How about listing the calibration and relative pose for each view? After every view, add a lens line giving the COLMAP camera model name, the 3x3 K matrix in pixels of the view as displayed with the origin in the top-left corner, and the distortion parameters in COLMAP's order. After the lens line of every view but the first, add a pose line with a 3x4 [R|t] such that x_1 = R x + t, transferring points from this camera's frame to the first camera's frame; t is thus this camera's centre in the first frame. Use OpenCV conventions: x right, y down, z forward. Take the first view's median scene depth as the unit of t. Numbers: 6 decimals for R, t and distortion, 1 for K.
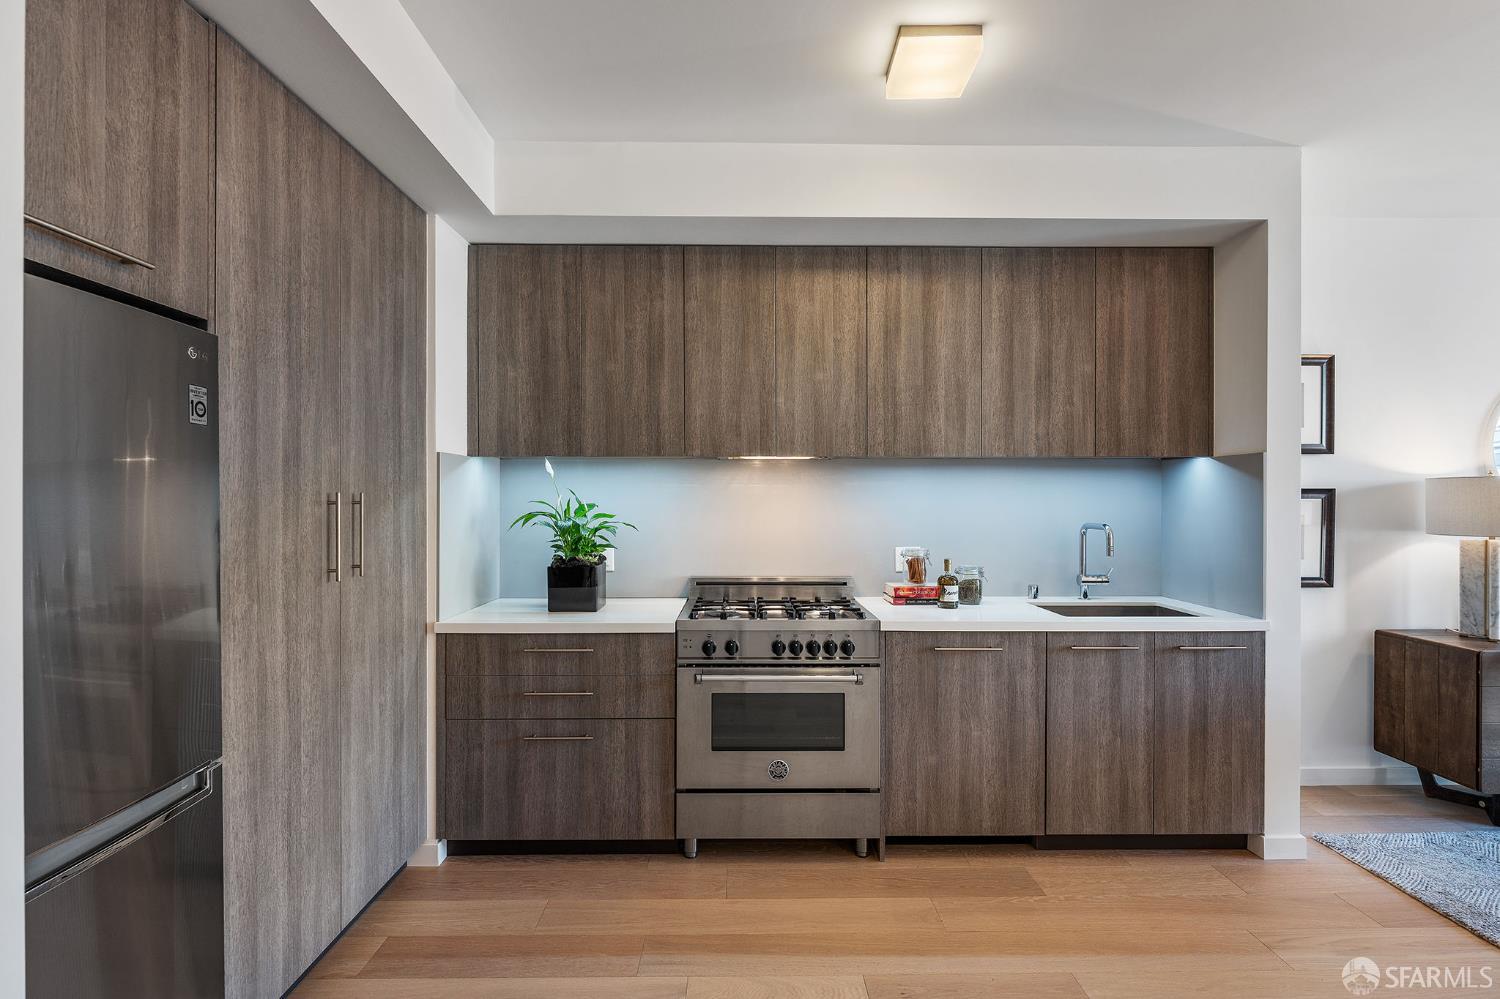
lens RADIAL K [[689.6, 0, 743.0], [0, 689.6, 505.8], [0, 0, 1]] dist [-0.005555, -0.000884]
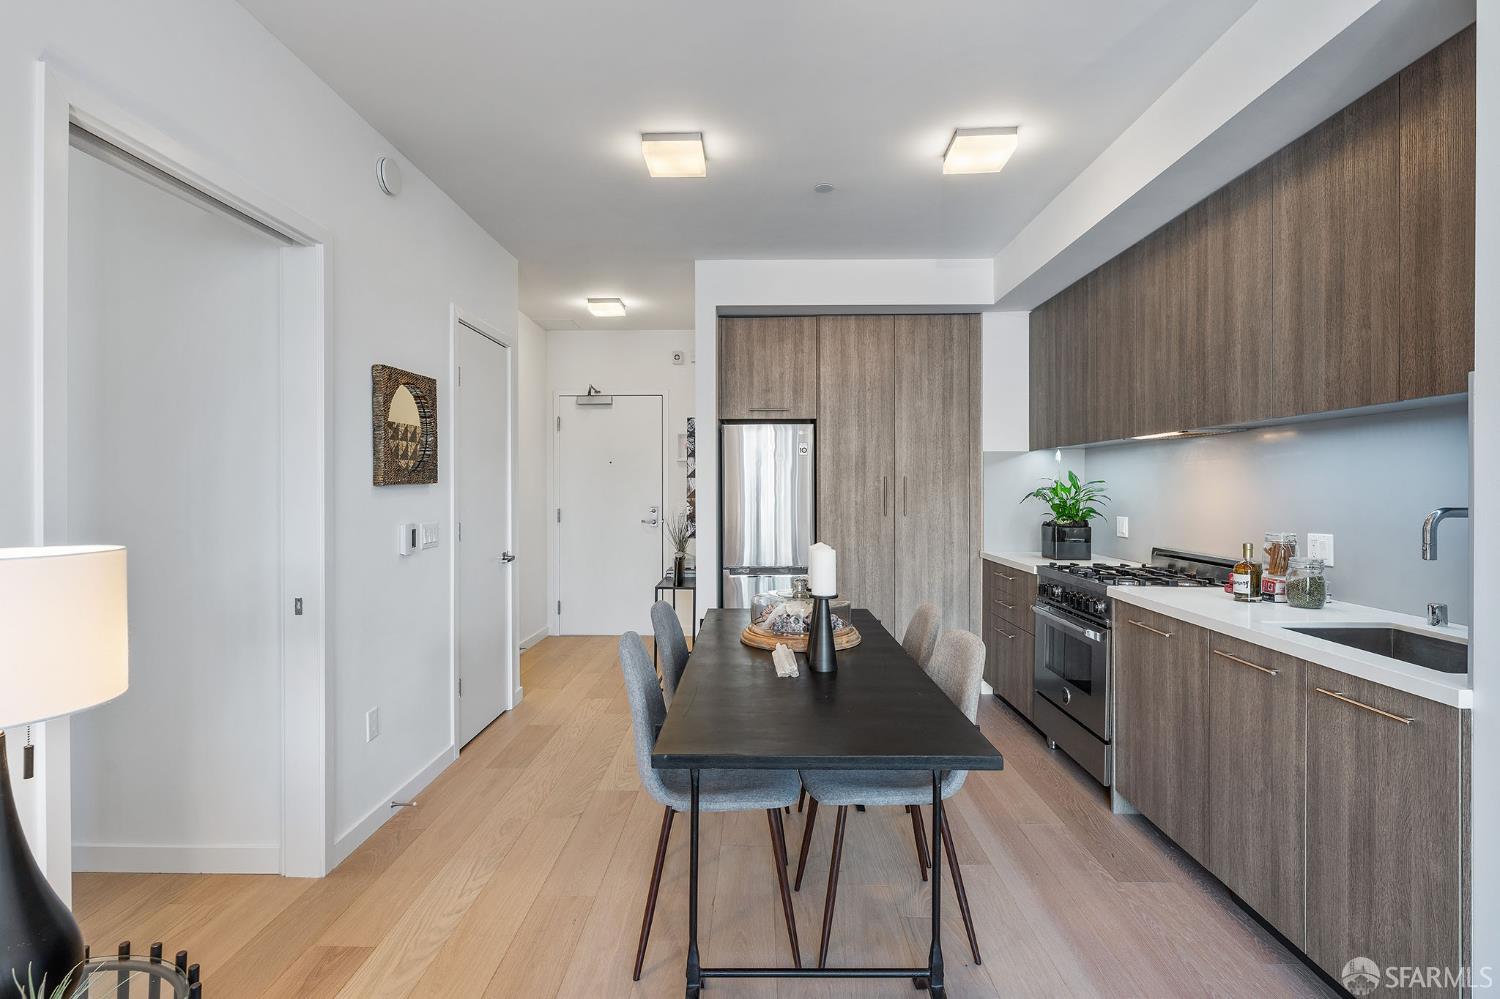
lens RADIAL K [[689.6, 0, 730.8], [0, 689.6, 497.0], [0, 0, 1]] dist [-0.005555, -0.000884]
pose [[-0.046106, 0.012922, -0.998853, 1.173138], [-0.006634, 0.999890, 0.013241, 0.014074], [0.998915, 0.007237, -0.046015, 0.410586]]
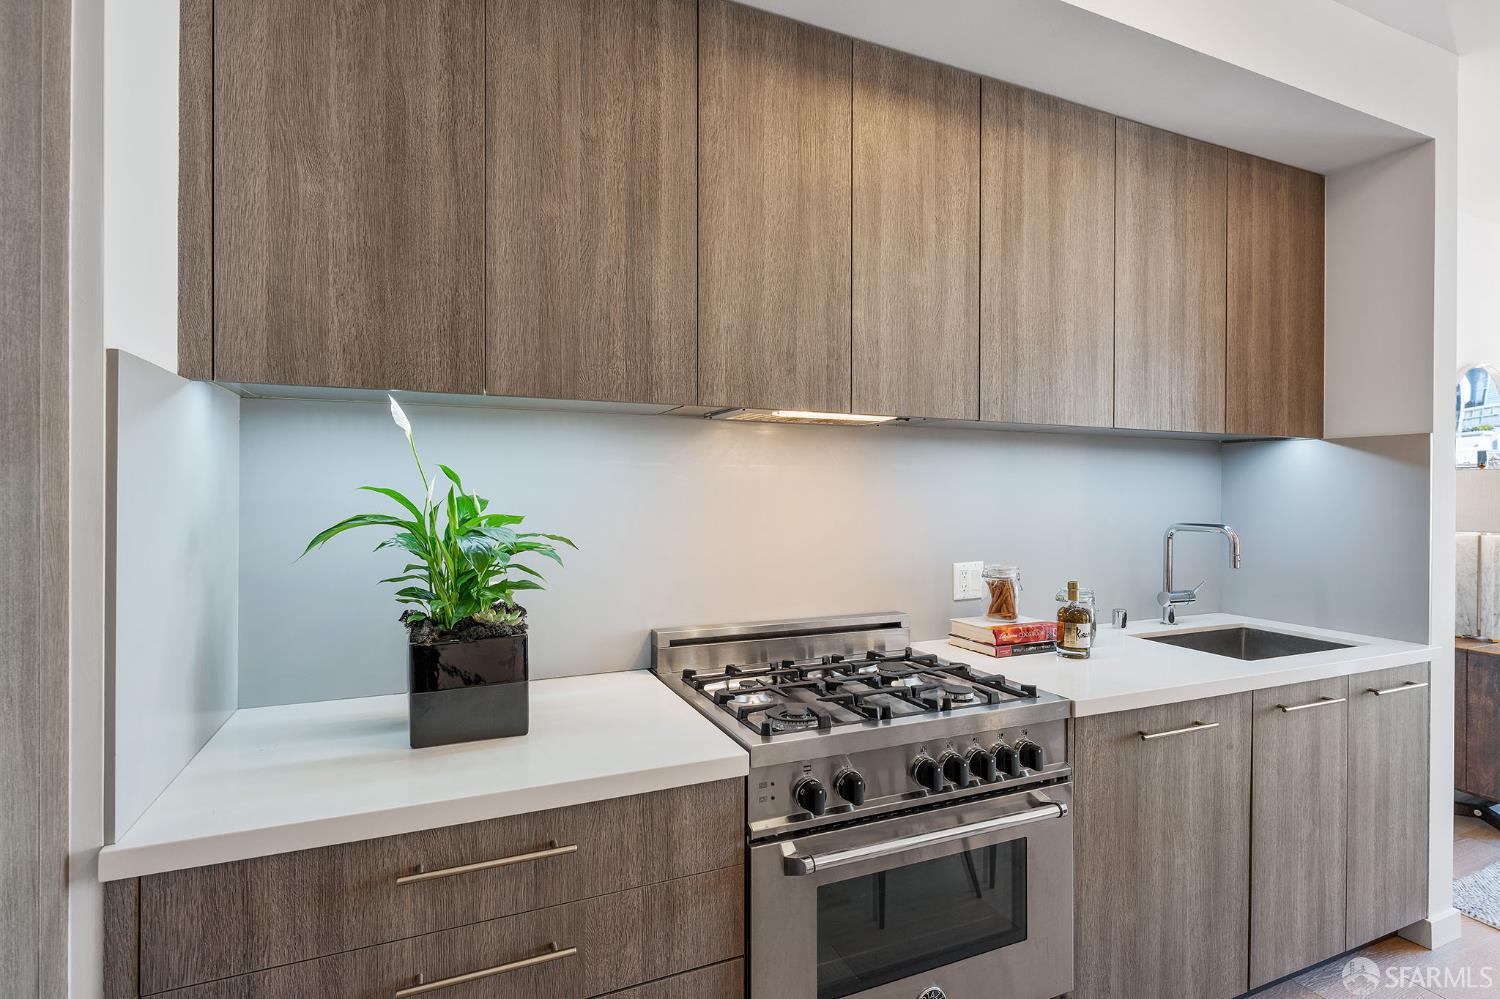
lens RADIAL K [[719.4, 0, 734.8], [0, 719.4, 494.7], [0, 0, 1]] dist [-0.004552, 0.000673]
pose [[0.920161, 0.001335, 0.391538, -0.269178], [-0.001019, 0.999999, -0.001014, -0.004671], [-0.391539, 0.000534, 0.920161, 0.499681]]
